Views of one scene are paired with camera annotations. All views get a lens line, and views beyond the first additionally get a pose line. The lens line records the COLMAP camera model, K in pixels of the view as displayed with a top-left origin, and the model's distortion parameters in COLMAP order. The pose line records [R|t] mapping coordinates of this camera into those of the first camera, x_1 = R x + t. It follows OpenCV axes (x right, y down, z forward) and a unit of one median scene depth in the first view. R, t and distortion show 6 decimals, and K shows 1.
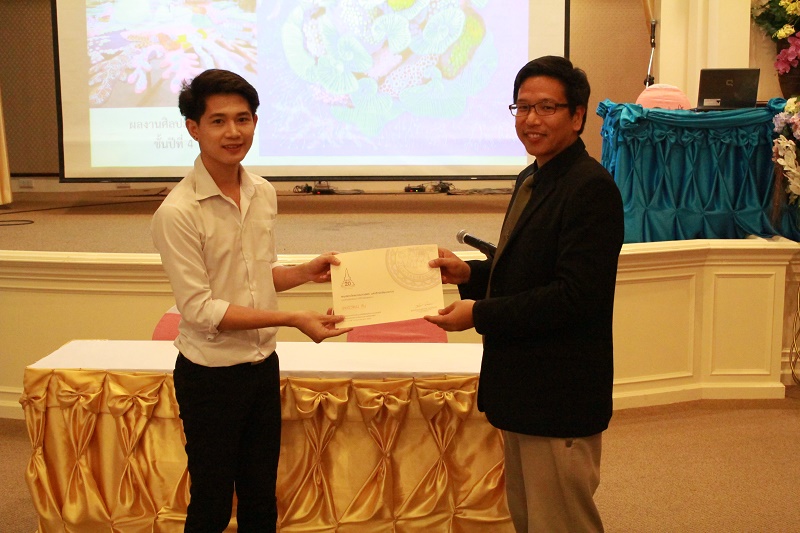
lens RADIAL K [[1155.4, 0, 400.0], [0, 1155.4, 266.5], [0, 0, 1]] dist [-0.045310, 0.151769]
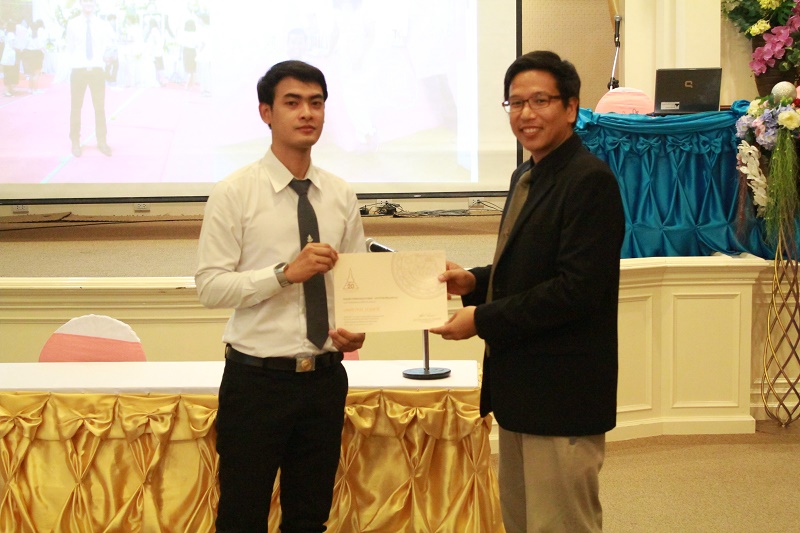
lens RADIAL K [[1405.3, 0, 400.0], [0, 1405.3, 266.5], [0, 0, 1]] dist [0.017888, 0.078749]
pose [[0.999741, -0.010128, 0.020399, 0.036113], [0.010879, 0.999253, -0.037087, 0.022133], [-0.020009, 0.037300, 0.999104, -0.093178]]
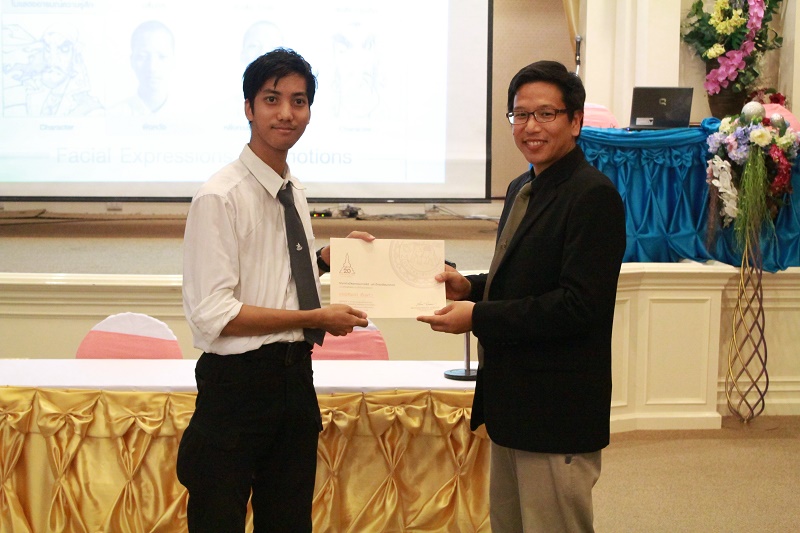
lens RADIAL K [[1289.7, 0, 400.0], [0, 1289.7, 266.5], [0, 0, 1]] dist [0.006597, -0.026497]
pose [[0.995185, 0.005355, 0.097873, -0.038495], [-0.001955, 0.999392, -0.034801, 0.017001], [-0.098000, 0.034442, 0.994590, -0.050034]]
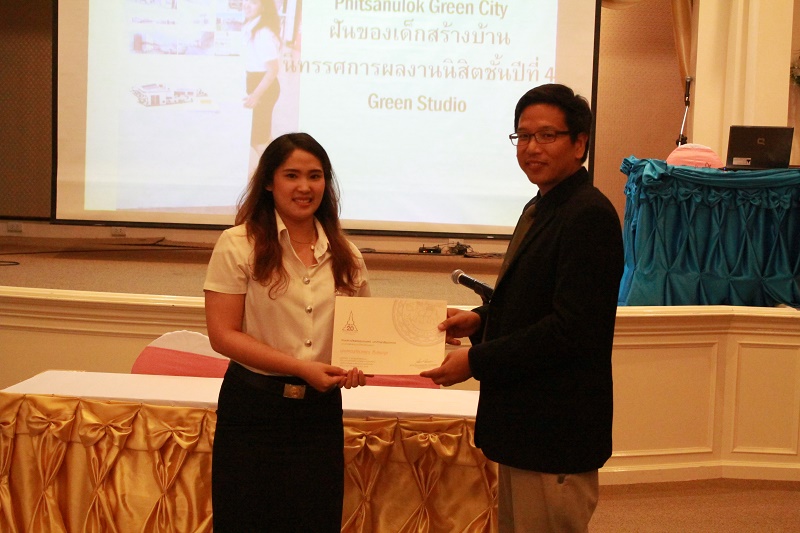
lens RADIAL K [[1275.2, 0, 400.0], [0, 1275.2, 266.5], [0, 0, 1]] dist [-0.008306, 0.066636]
pose [[0.998889, 0.041377, -0.022538, 0.019312], [-0.042809, 0.996817, -0.067249, 0.025395], [0.019684, 0.068139, 0.997482, -0.038572]]
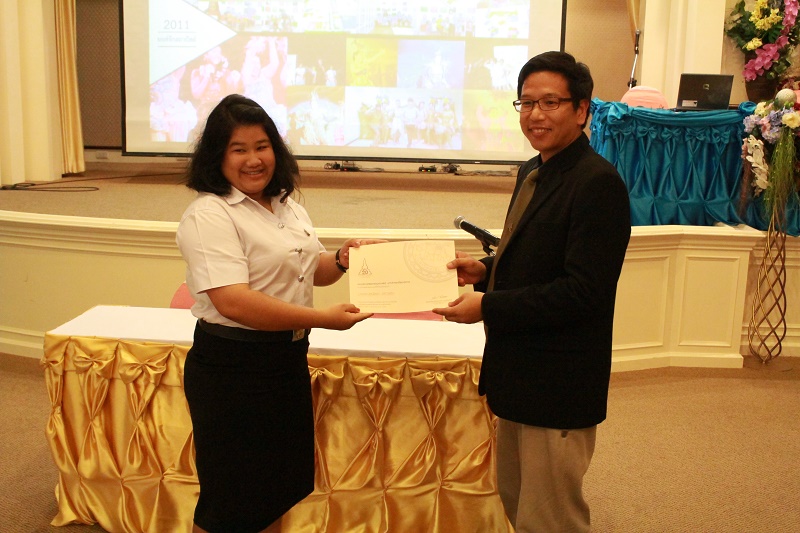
lens RADIAL K [[910.3, 0, 400.0], [0, 910.3, 266.5], [0, 0, 1]] dist [-0.090867, 0.106025]
pose [[0.999199, 0.033825, -0.021382, 0.012317], [-0.032839, 0.998451, 0.044906, -0.013912], [0.022868, -0.044168, 0.998762, 0.108938]]
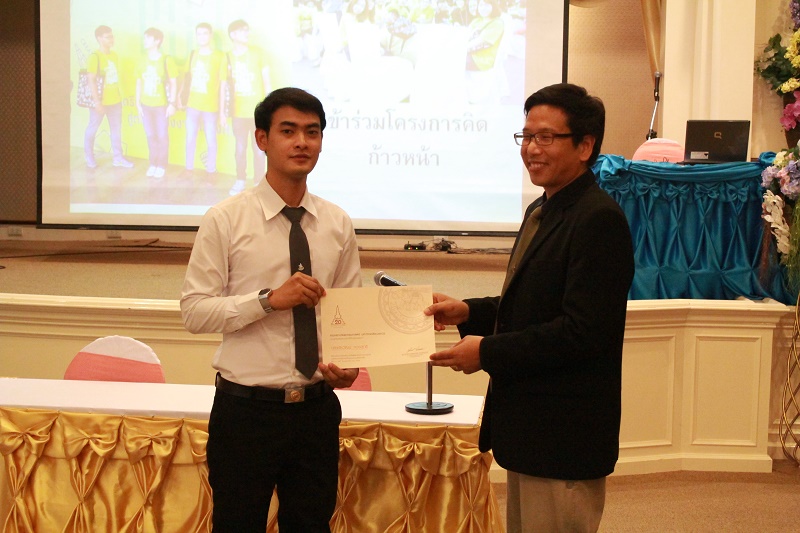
lens RADIAL K [[1214.6, 0, 400.0], [0, 1214.6, 266.5], [0, 0, 1]] dist [-0.033463, 0.152858]
pose [[0.998491, 0.025002, -0.048900, 0.077330], [-0.027947, 0.997776, -0.060515, 0.016044], [0.047278, 0.061790, 0.996969, 0.000994]]
